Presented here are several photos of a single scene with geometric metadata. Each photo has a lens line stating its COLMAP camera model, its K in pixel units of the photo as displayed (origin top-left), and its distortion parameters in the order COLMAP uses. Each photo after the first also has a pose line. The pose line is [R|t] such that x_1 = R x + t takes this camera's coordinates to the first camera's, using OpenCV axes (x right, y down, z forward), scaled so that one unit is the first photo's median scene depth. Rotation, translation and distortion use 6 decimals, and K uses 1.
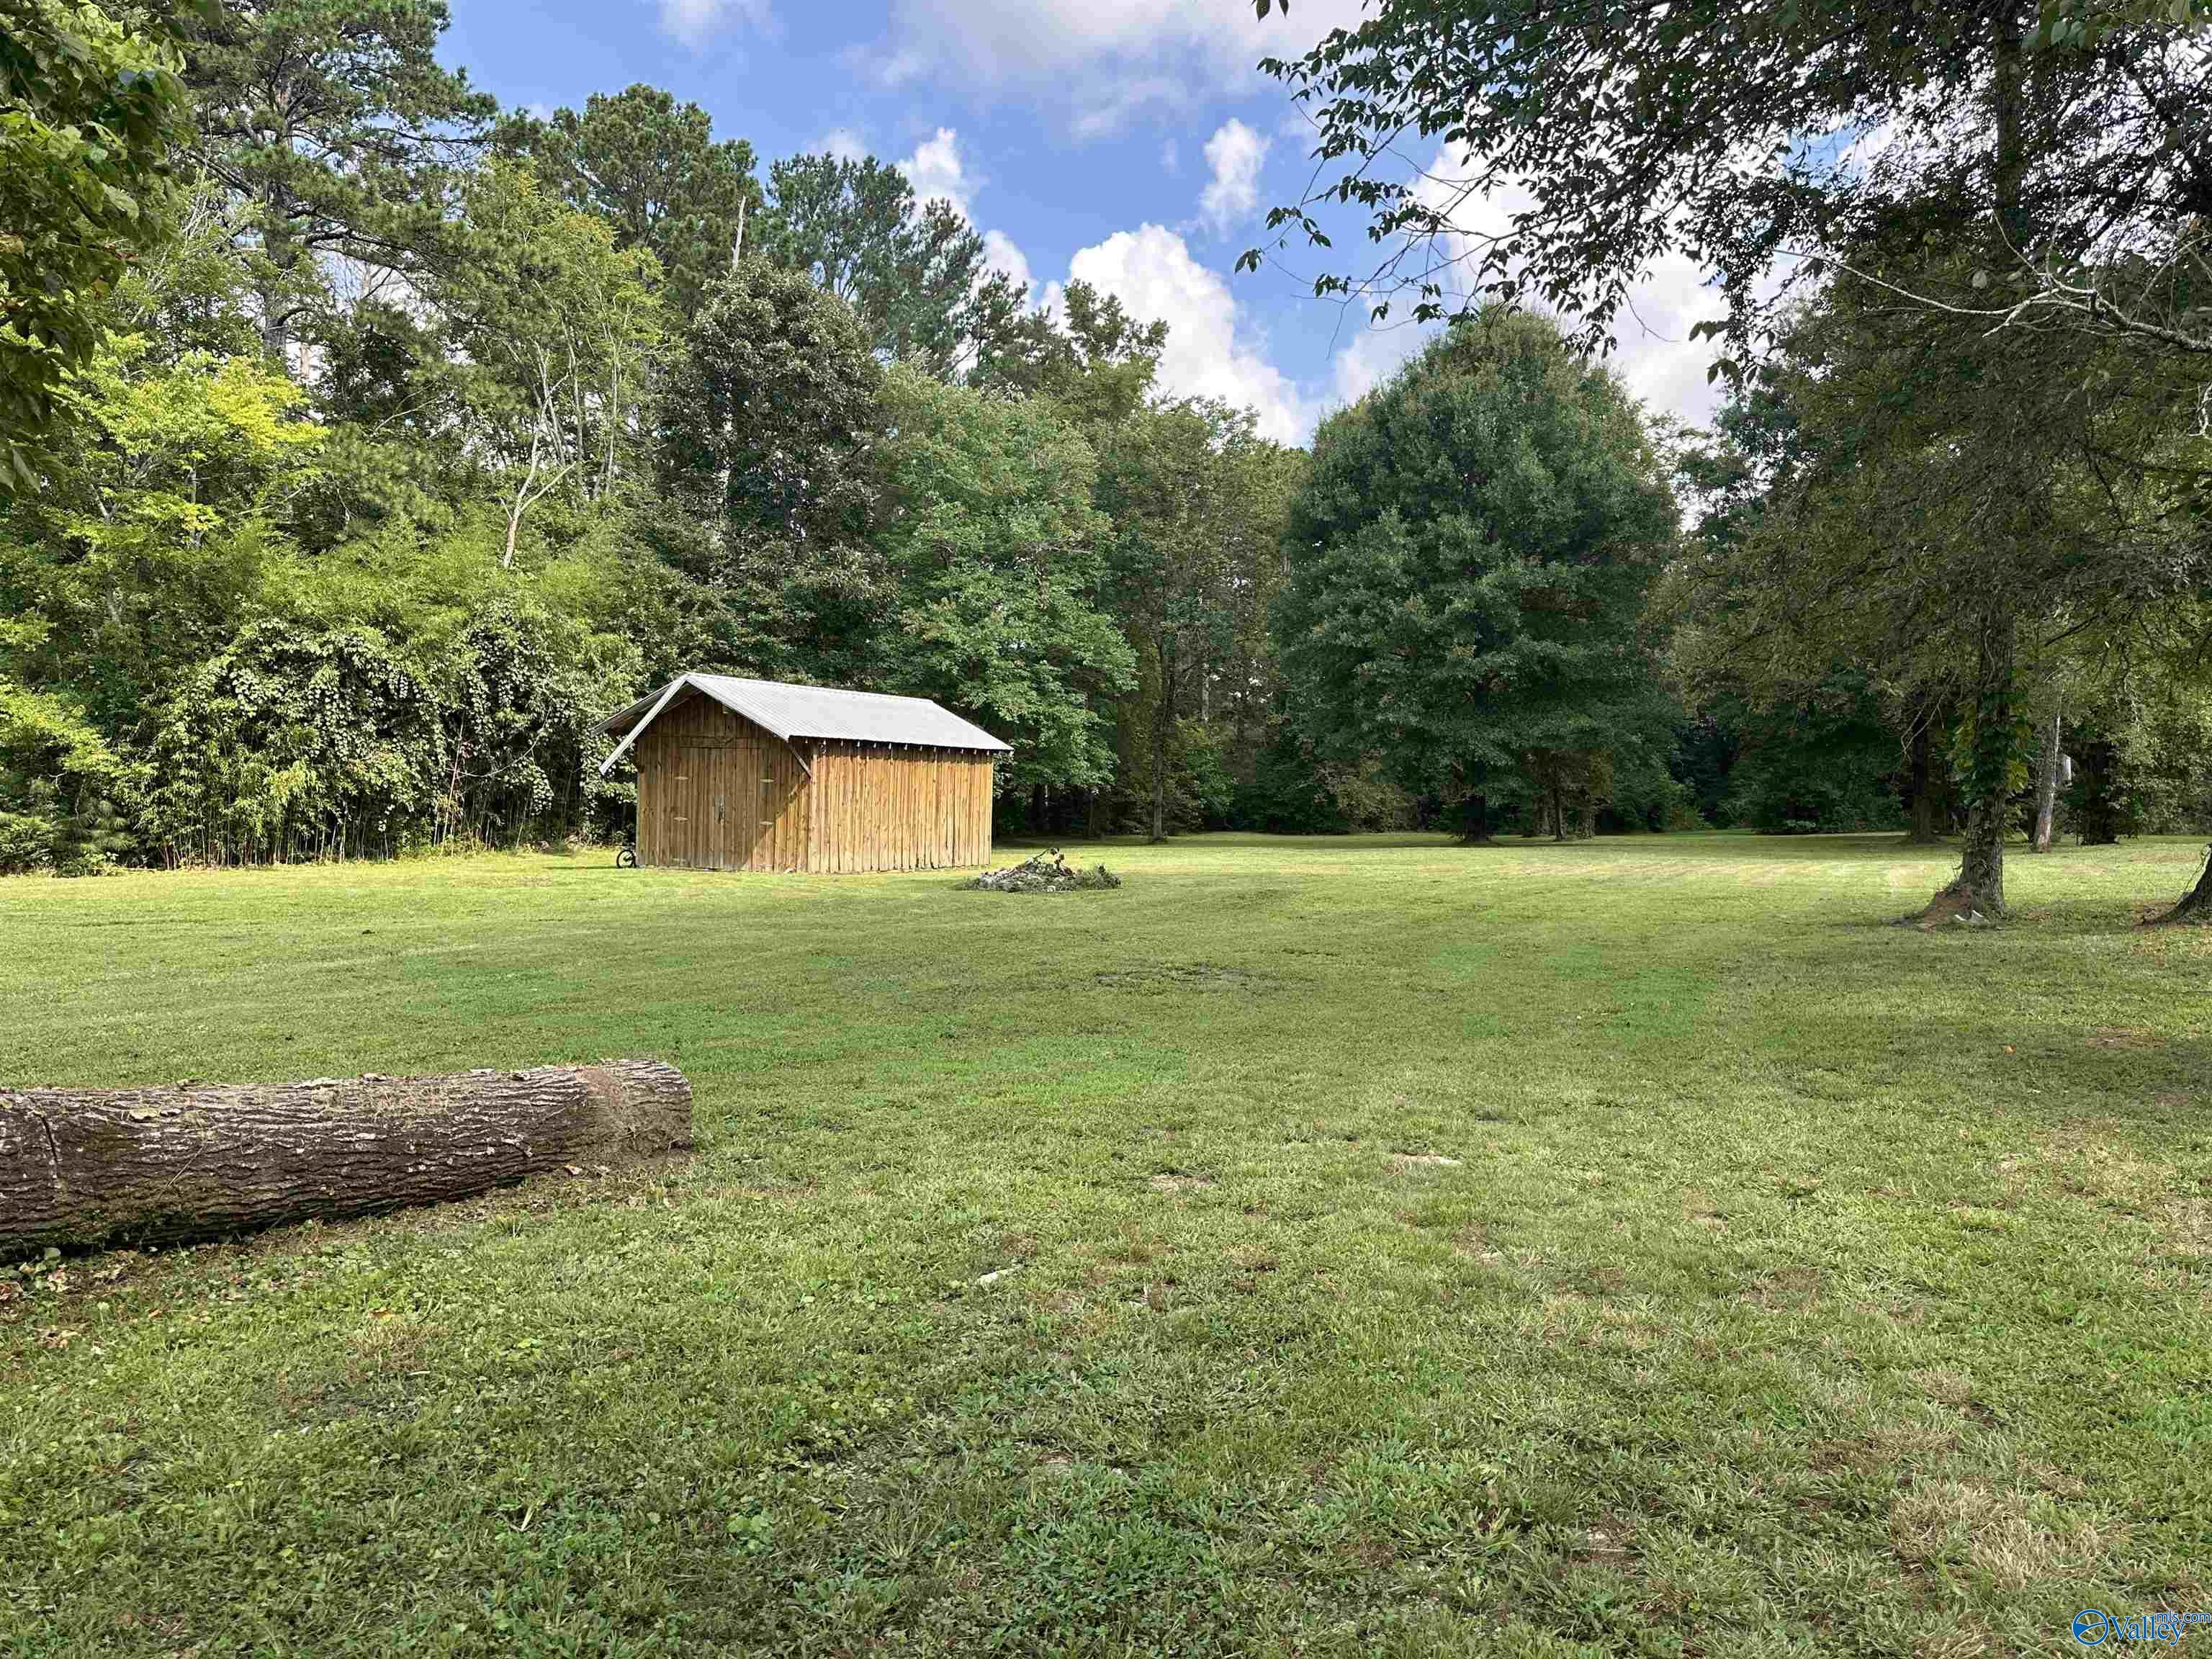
lens RADIAL K [[1547.7, 0, 1106.0], [0, 1547.7, 829.5], [0, 0, 1]] dist [0.038705, -0.074963]
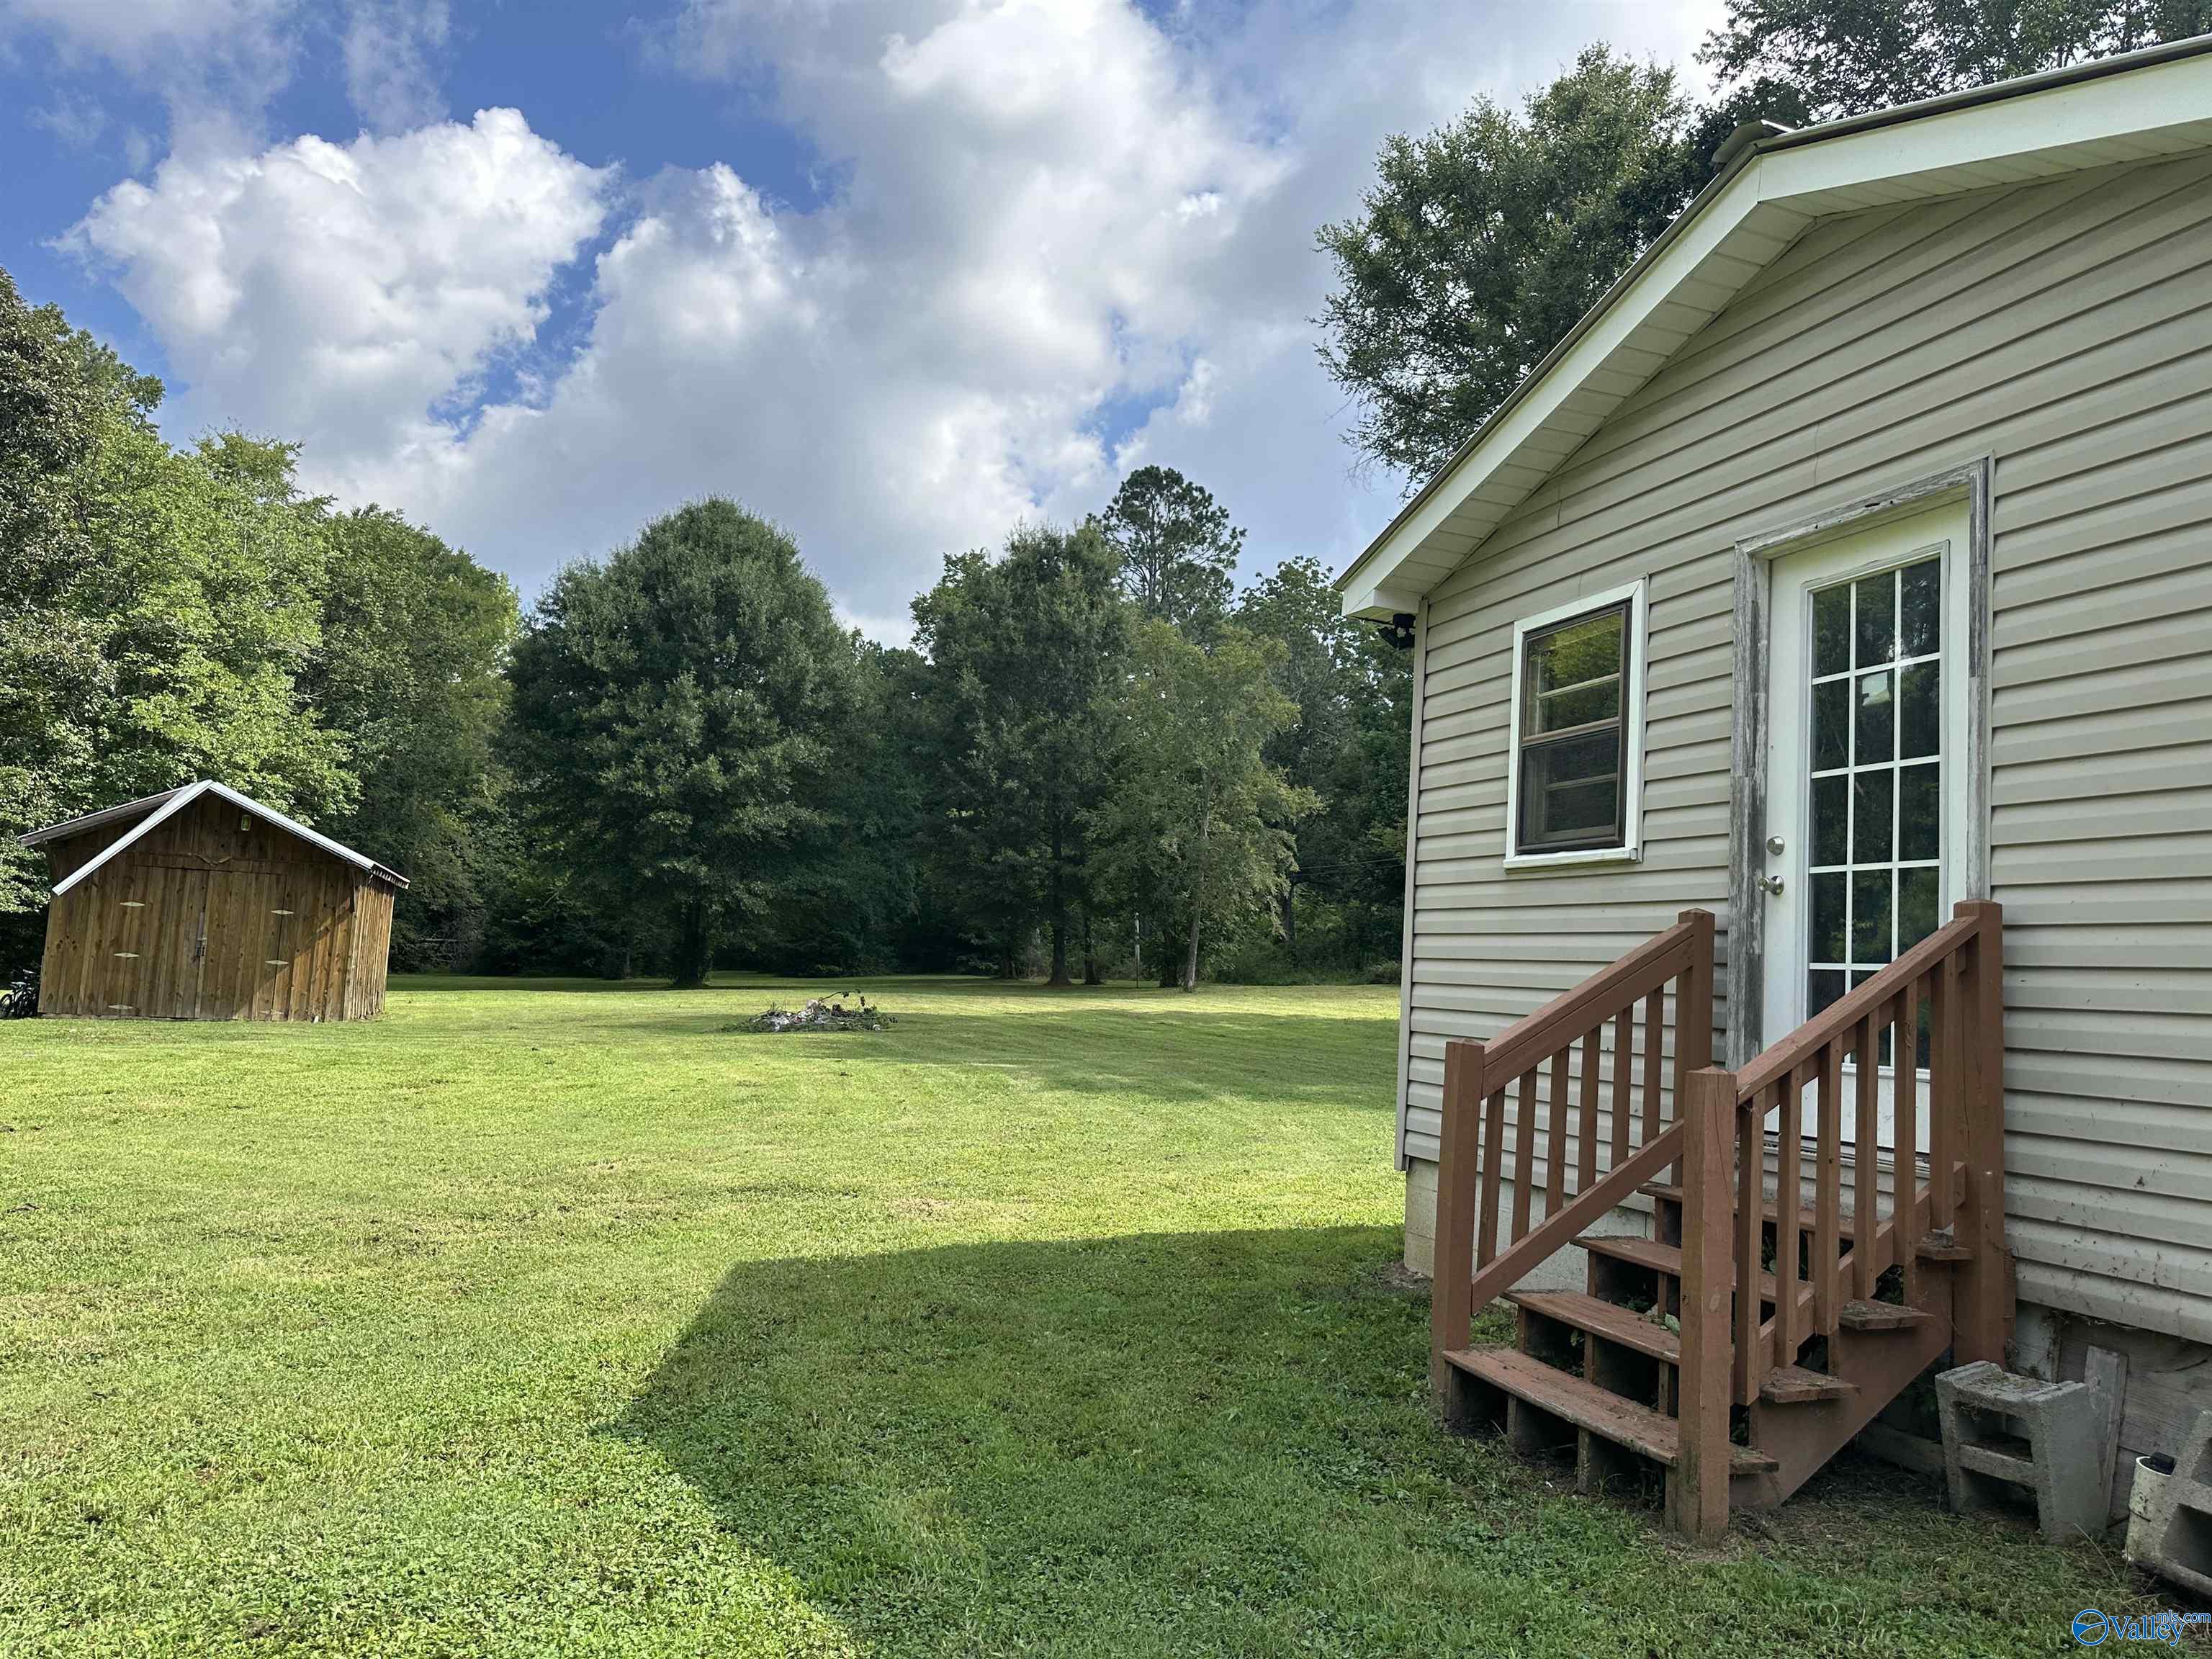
lens RADIAL K [[1547.7, 0, 1106.0], [0, 1547.7, 829.5], [0, 0, 1]] dist [0.038705, -0.074963]
pose [[0.655724, 0.076114, 0.751155, -0.435912], [-0.008767, 0.995606, -0.093231, -0.001009], [-0.754950, 0.054548, 0.653510, 0.082299]]
